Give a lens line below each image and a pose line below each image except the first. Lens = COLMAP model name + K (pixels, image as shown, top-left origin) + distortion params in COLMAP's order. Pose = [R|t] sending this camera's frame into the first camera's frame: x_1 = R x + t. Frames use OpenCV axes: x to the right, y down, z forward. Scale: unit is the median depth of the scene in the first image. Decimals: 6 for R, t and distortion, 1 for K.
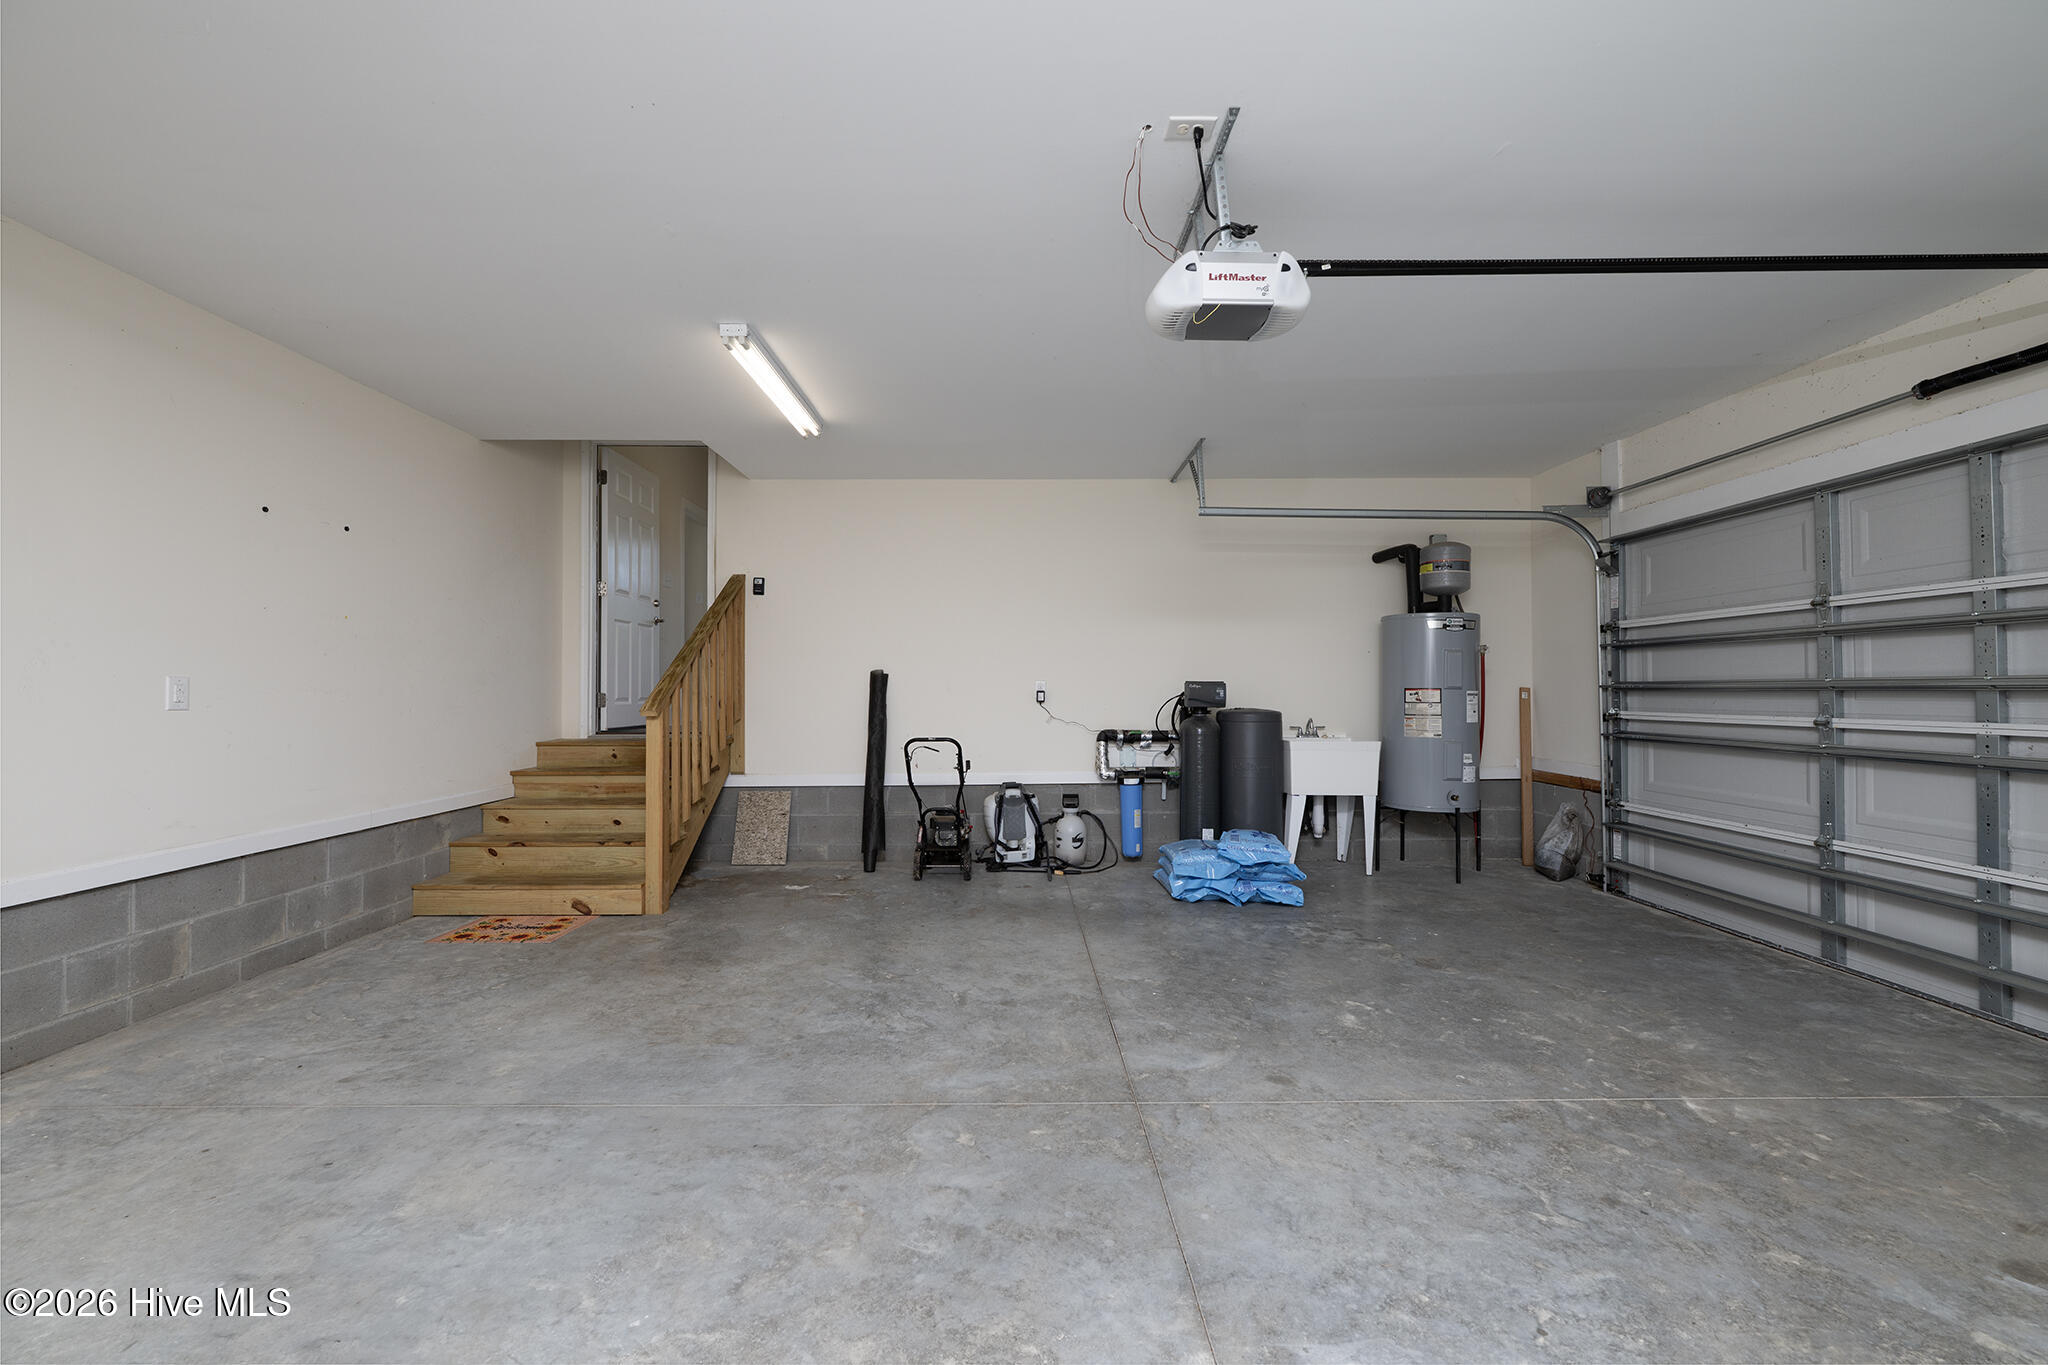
lens RADIAL K [[818.7, 0, 1024.0], [0, 818.7, 682.5], [0, 0, 1]] dist [0.000078, 0.000109]
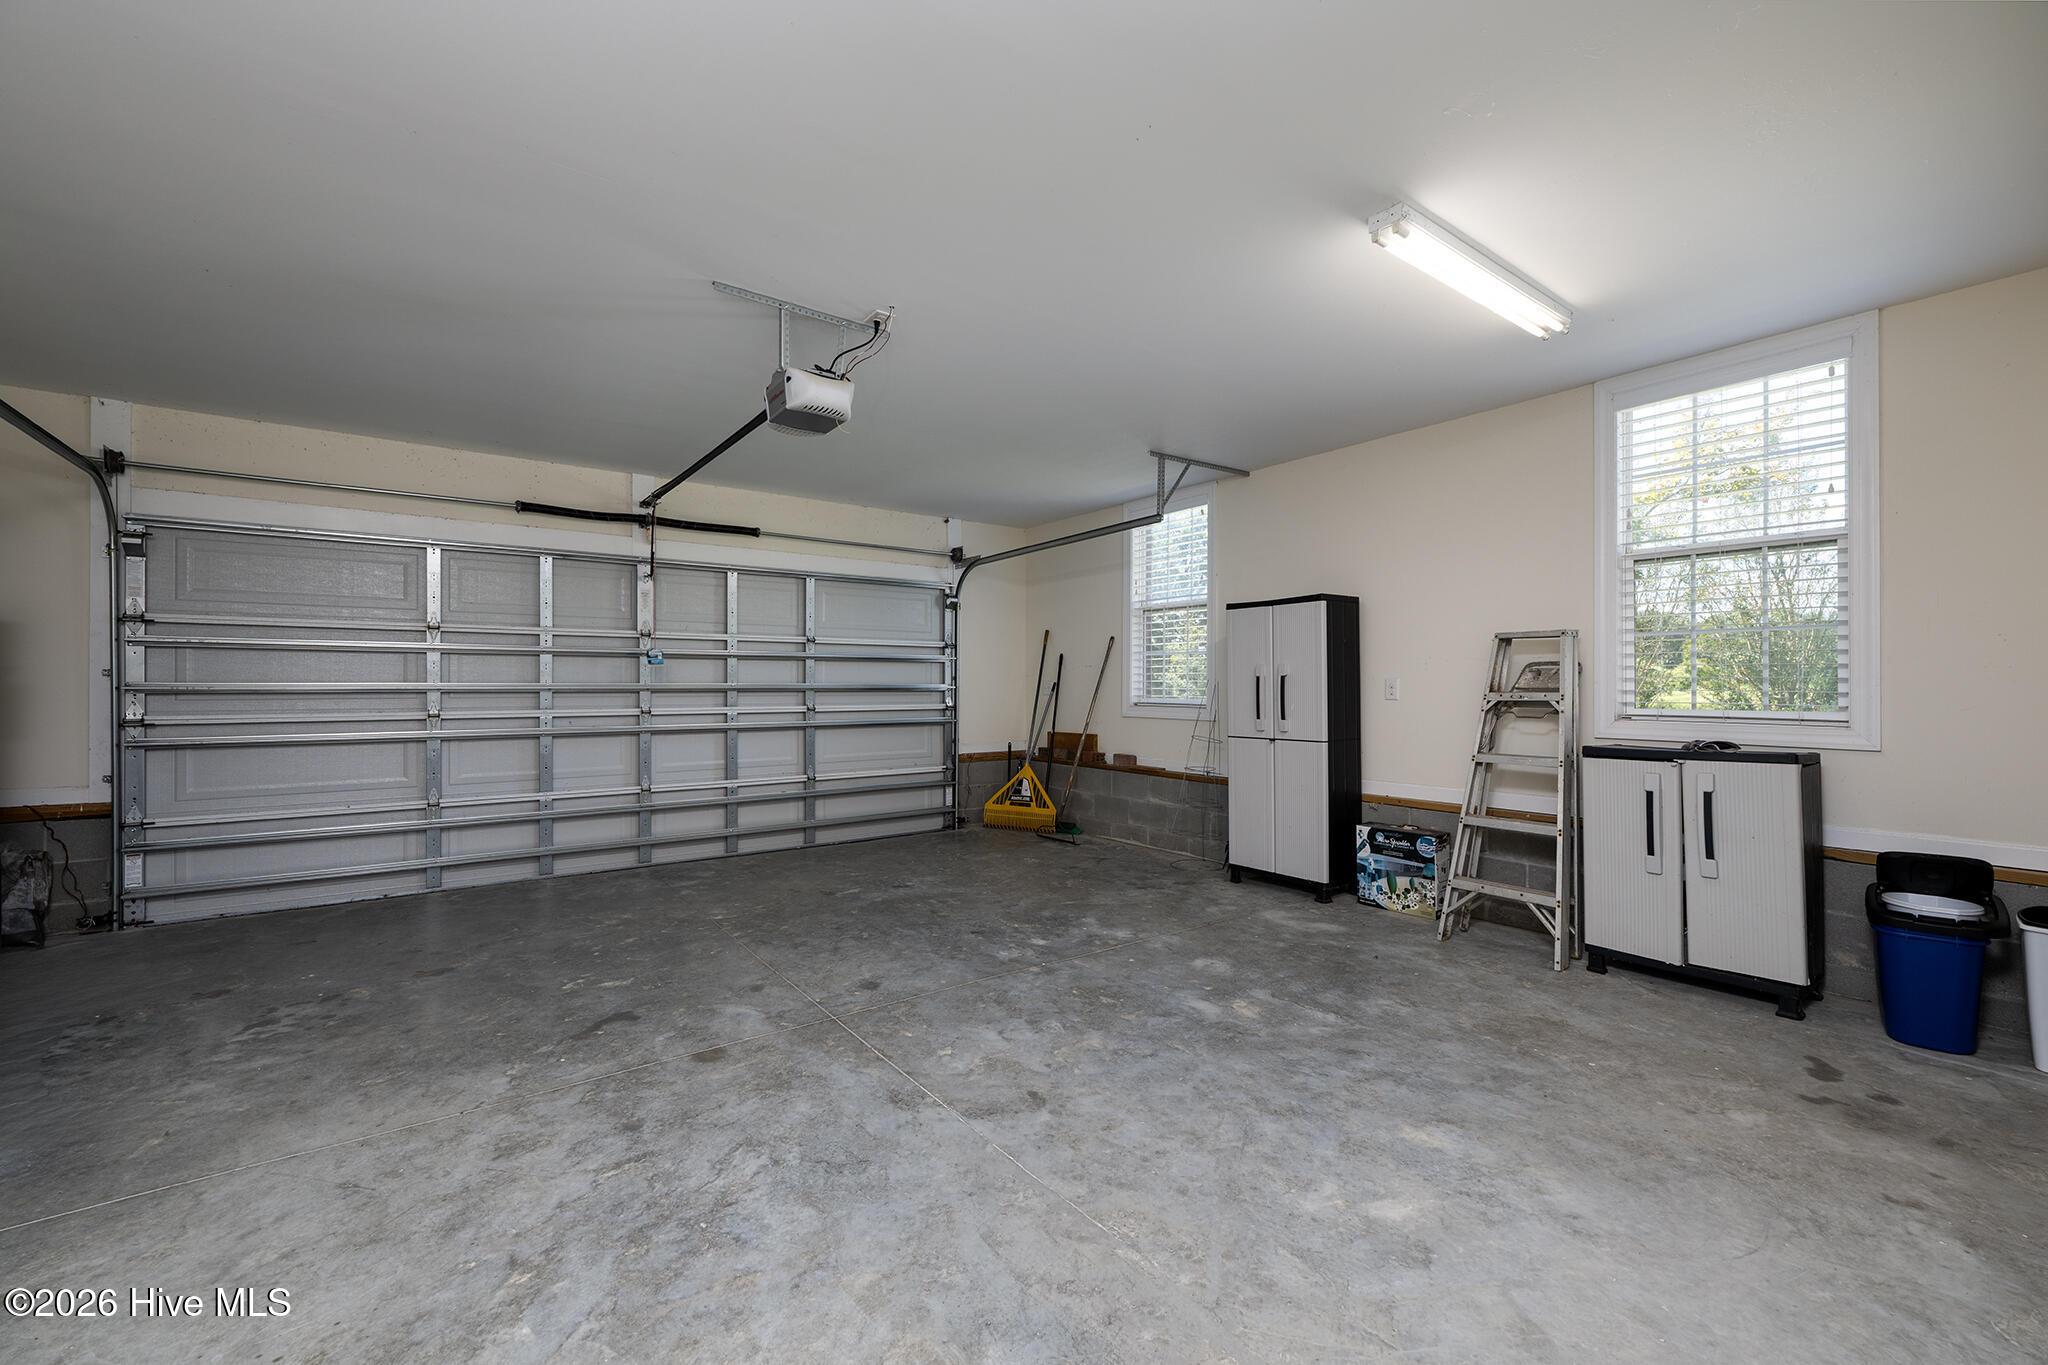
lens RADIAL K [[818.7, 0, 1024.0], [0, 818.7, 682.5], [0, 0, 1]] dist [0.000078, 0.000109]
pose [[-0.584728, 0.008025, 0.811190, -0.831478], [-0.006440, 0.999874, -0.014534, 0.009001], [-0.811204, -0.013723, -0.584602, 1.176712]]
